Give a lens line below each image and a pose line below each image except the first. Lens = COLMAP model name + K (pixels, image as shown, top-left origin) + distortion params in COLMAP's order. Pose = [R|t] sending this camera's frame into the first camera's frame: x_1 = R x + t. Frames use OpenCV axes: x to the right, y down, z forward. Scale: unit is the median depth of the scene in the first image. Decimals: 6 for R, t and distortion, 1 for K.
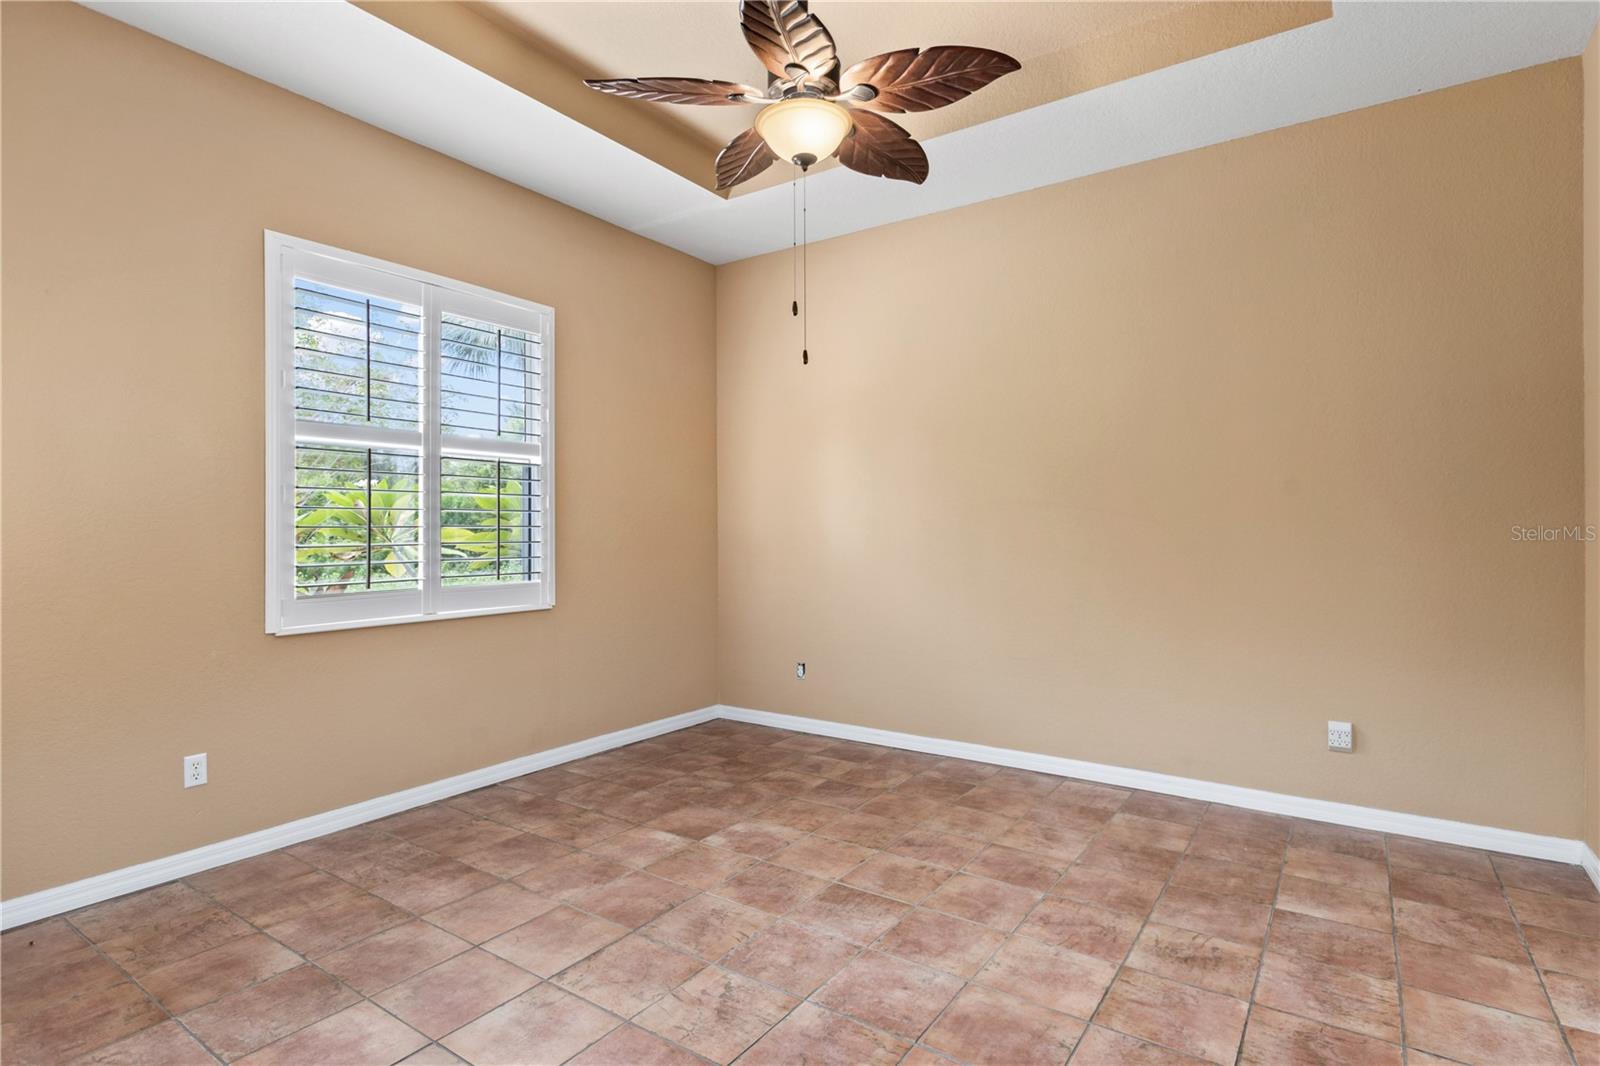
lens RADIAL K [[818.0, 0, 795.0], [0, 818.0, 530.3], [0, 0, 1]] dist [0.004726, -0.001077]
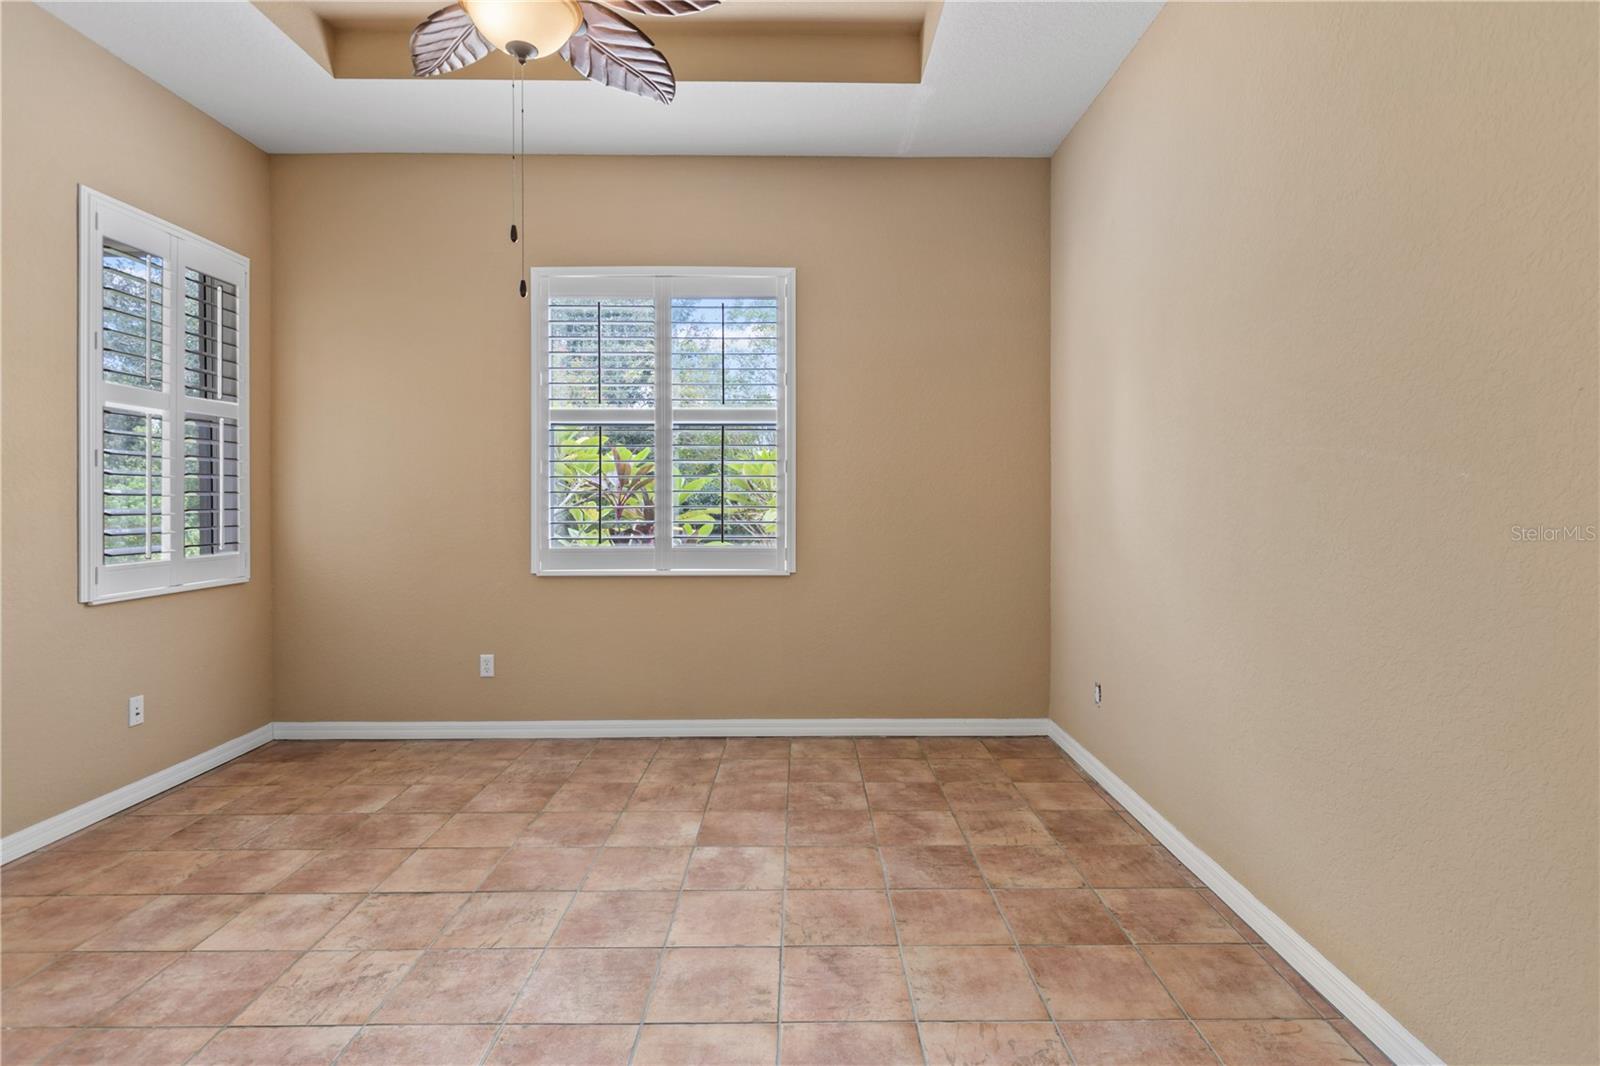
lens RADIAL K [[818.0, 0, 800.1], [0, 818.0, 500.1], [0, 0, 1]] dist [0.004726, -0.001077]
pose [[0.576343, 0.006196, -0.817184, 0.650210], [-0.002252, 0.999979, 0.005994, -0.000545], [0.817205, -0.001614, 0.576345, 0.565986]]
